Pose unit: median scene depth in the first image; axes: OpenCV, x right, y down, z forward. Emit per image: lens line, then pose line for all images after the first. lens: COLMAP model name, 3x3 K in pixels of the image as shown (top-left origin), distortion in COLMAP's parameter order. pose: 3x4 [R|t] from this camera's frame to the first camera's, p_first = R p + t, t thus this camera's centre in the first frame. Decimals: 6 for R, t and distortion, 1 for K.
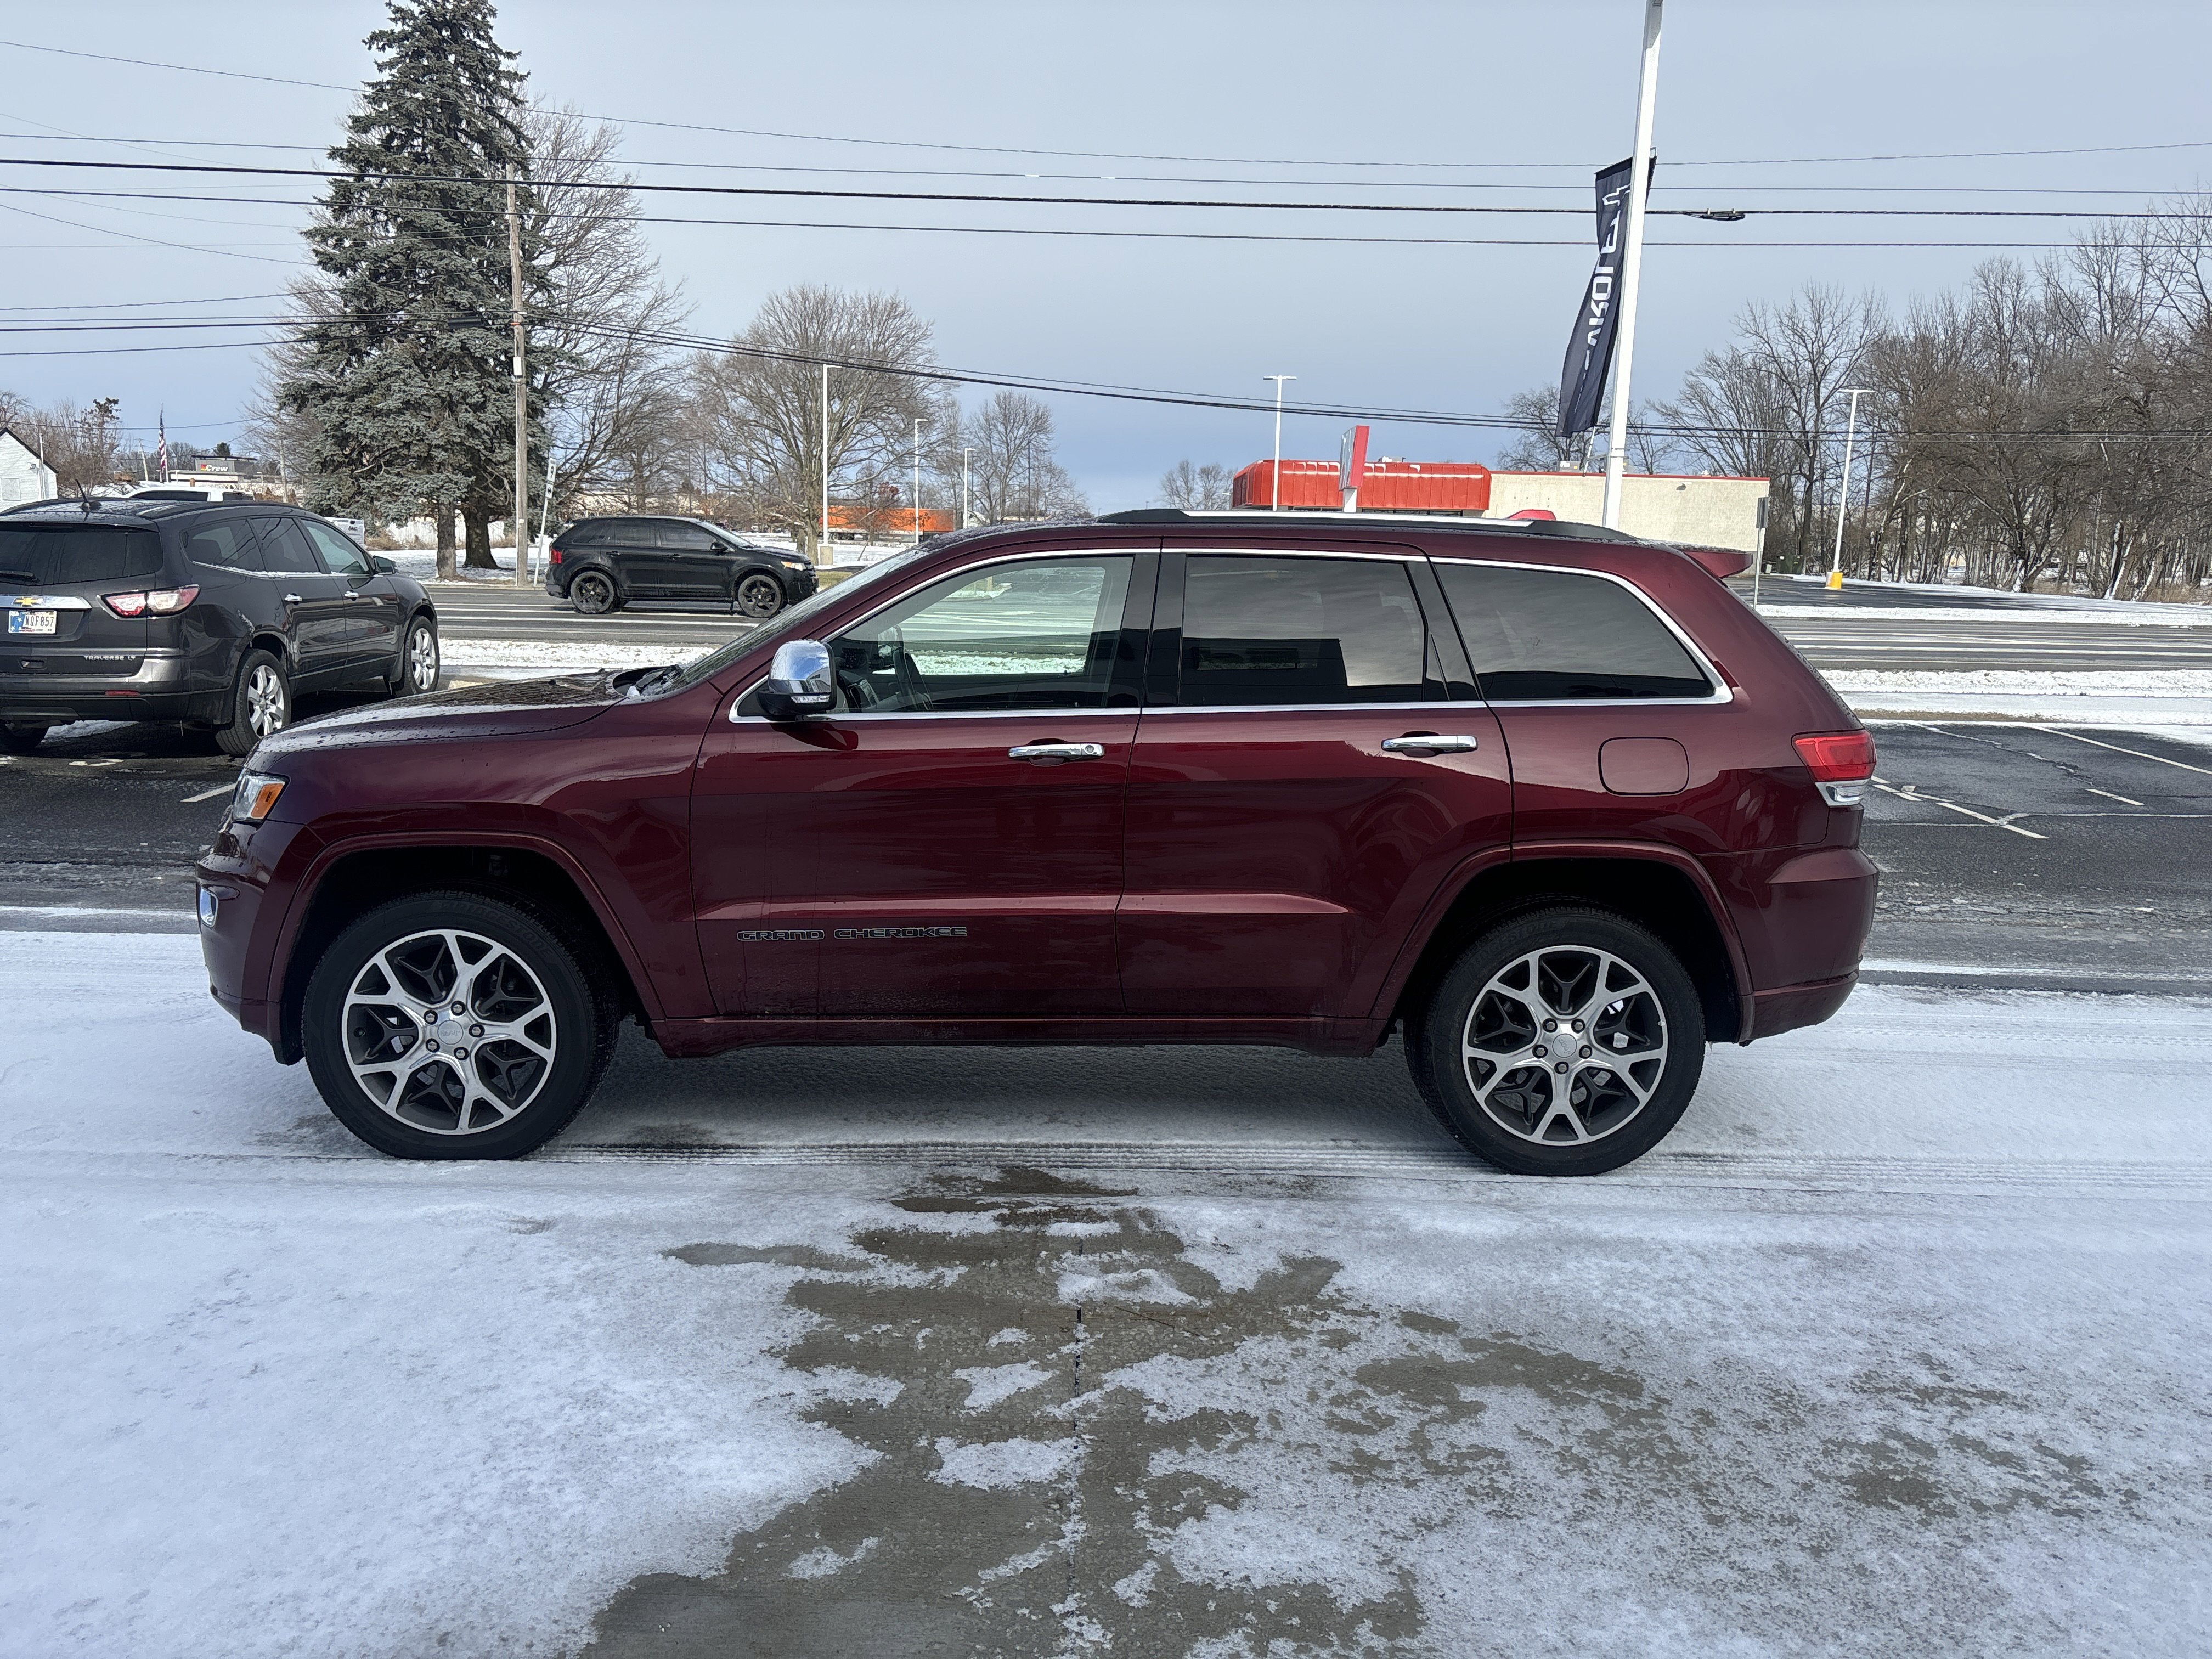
lens RADIAL K [[1662.9, 0, 1102.4], [0, 1662.9, 837.0], [0, 0, 1]] dist [0.050284, -0.061366]
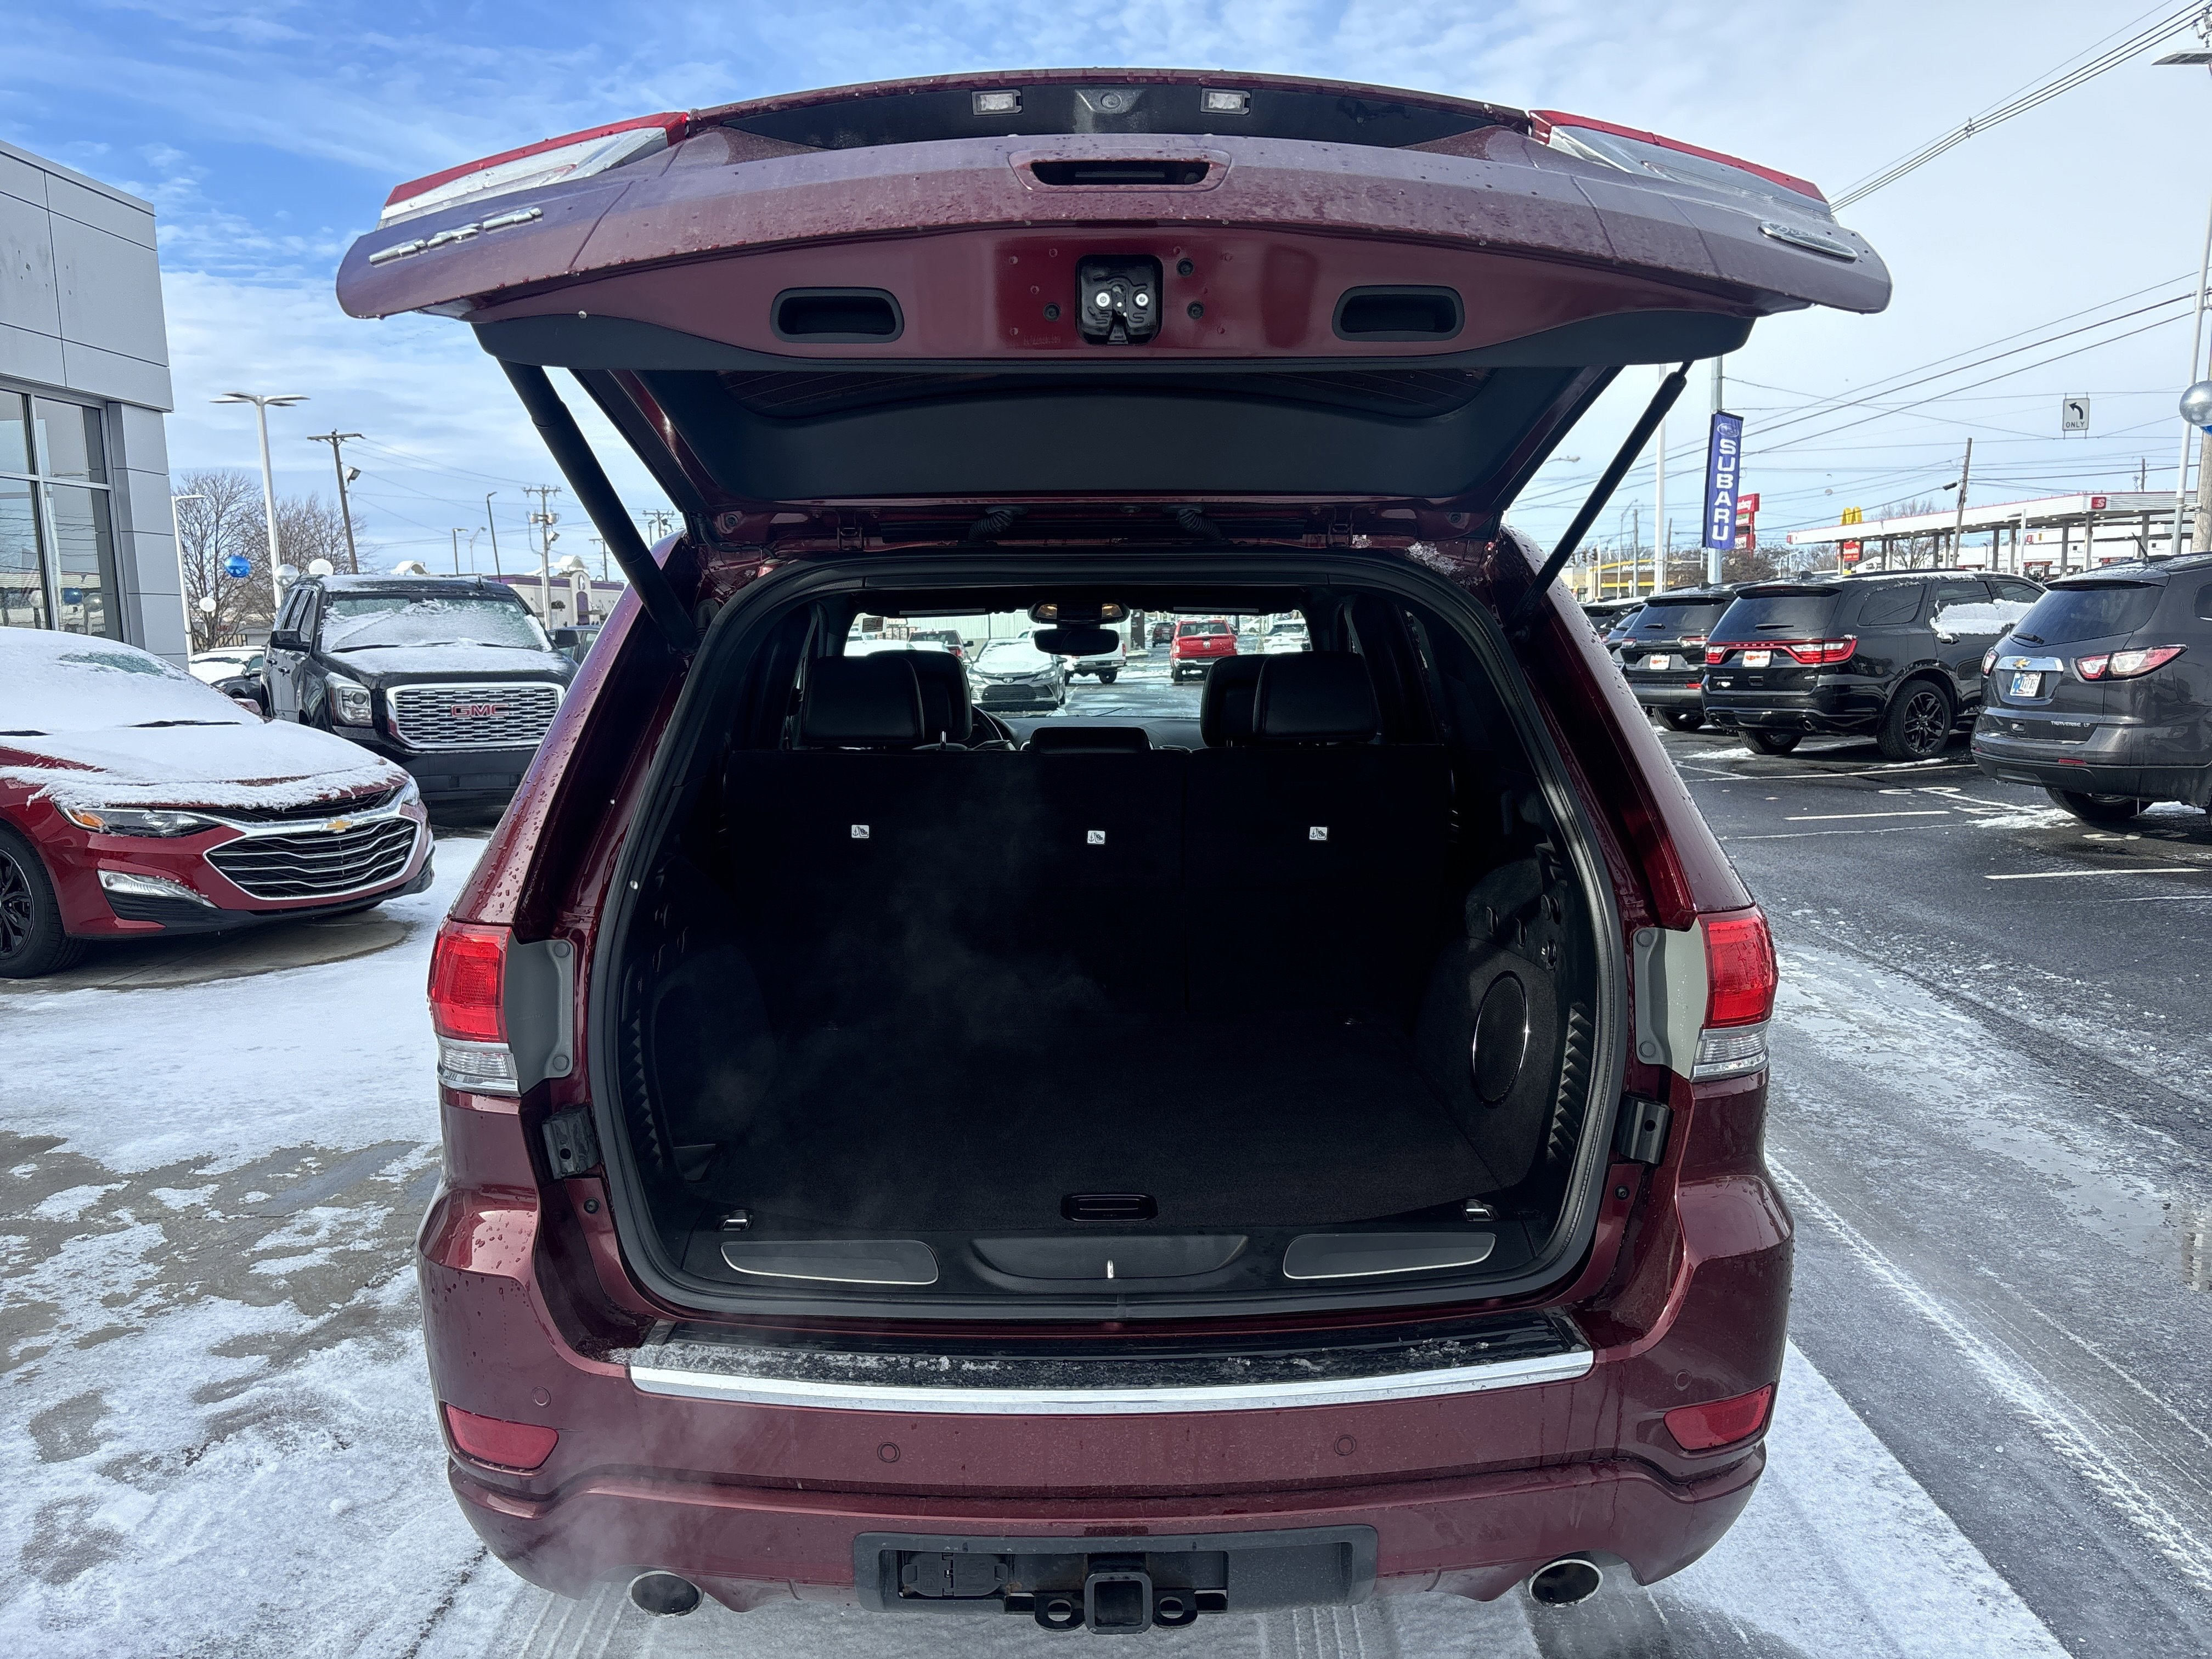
lens RADIAL K [[1663.0, 0, 1087.5], [0, 1663.0, 853.6], [0, 0, 1]] dist [0.060019, -0.061490]
pose [[-0.019296, 0.114096, -0.993282, 0.911452], [-0.146298, 0.982452, 0.115694, -0.162650], [0.989052, 0.147547, -0.002266, 1.203596]]
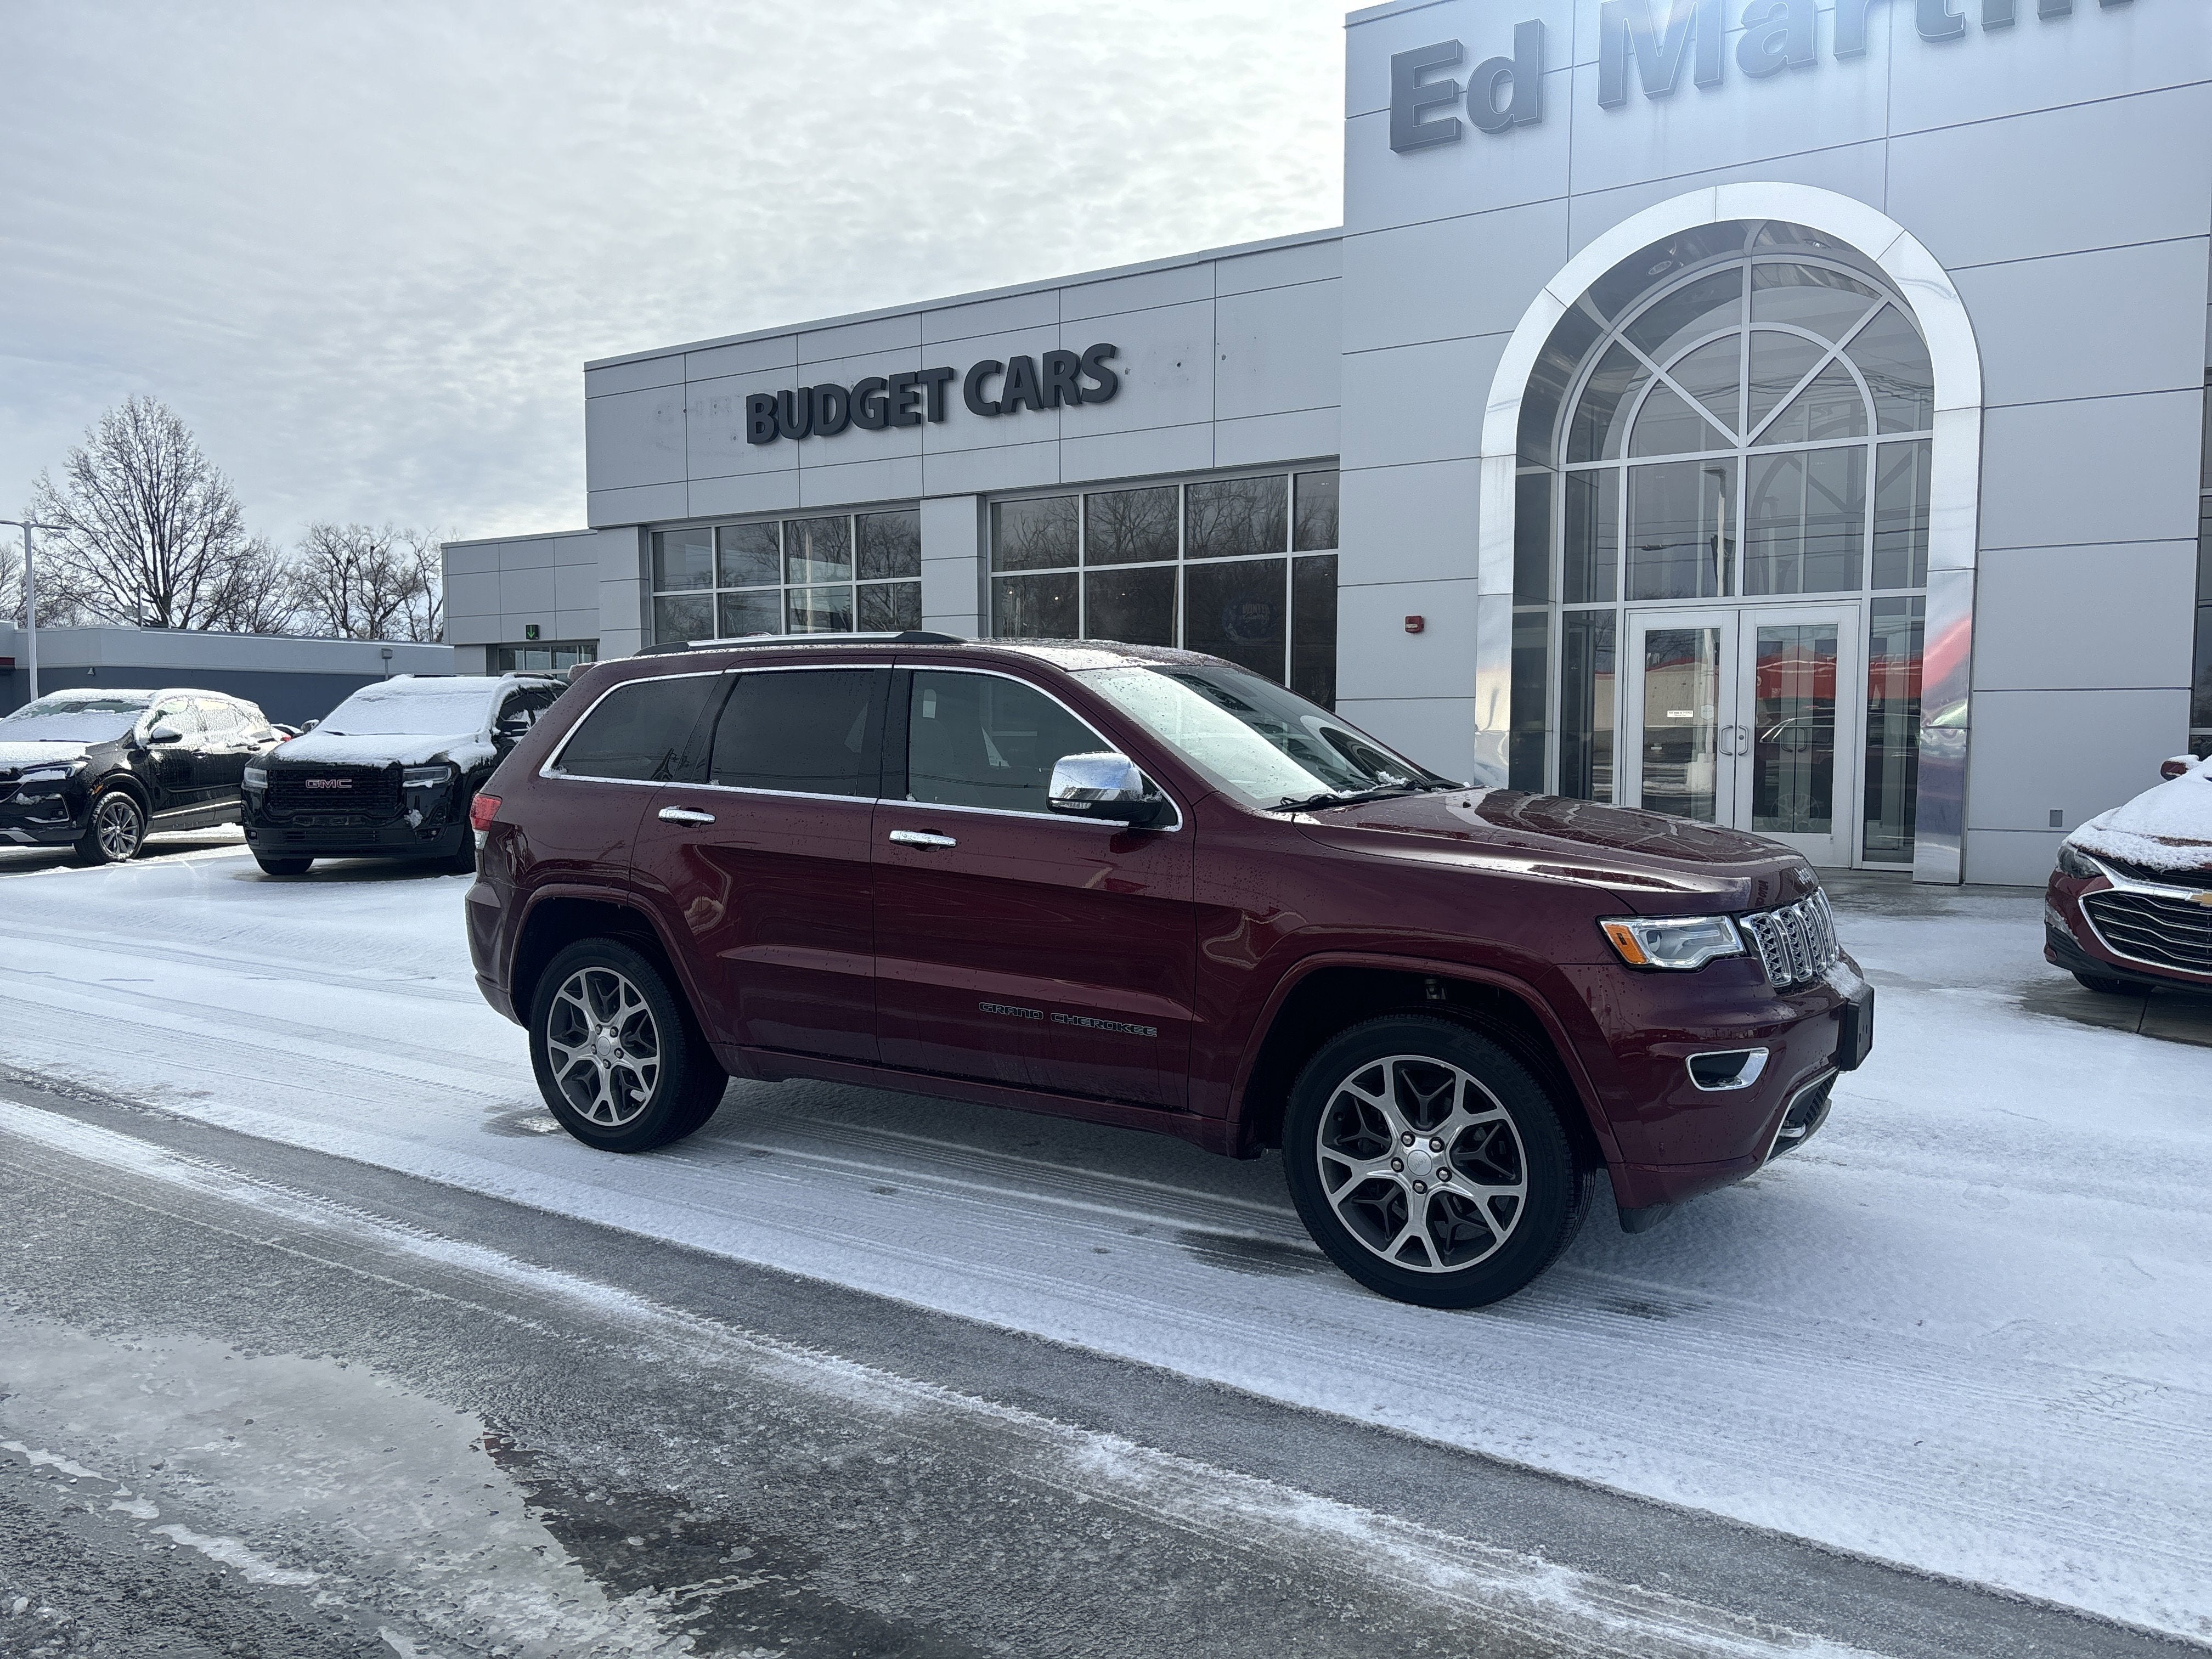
lens RADIAL K [[1665.8, 0, 1089.3], [0, 1665.8, 828.7], [0, 0, 1]] dist [0.050166, -0.054604]
pose [[-0.828252, -0.060275, 0.557105, -0.773435], [0.076146, 0.972869, 0.218465, -0.364431], [-0.555158, 0.223366, -0.801191, 2.252211]]
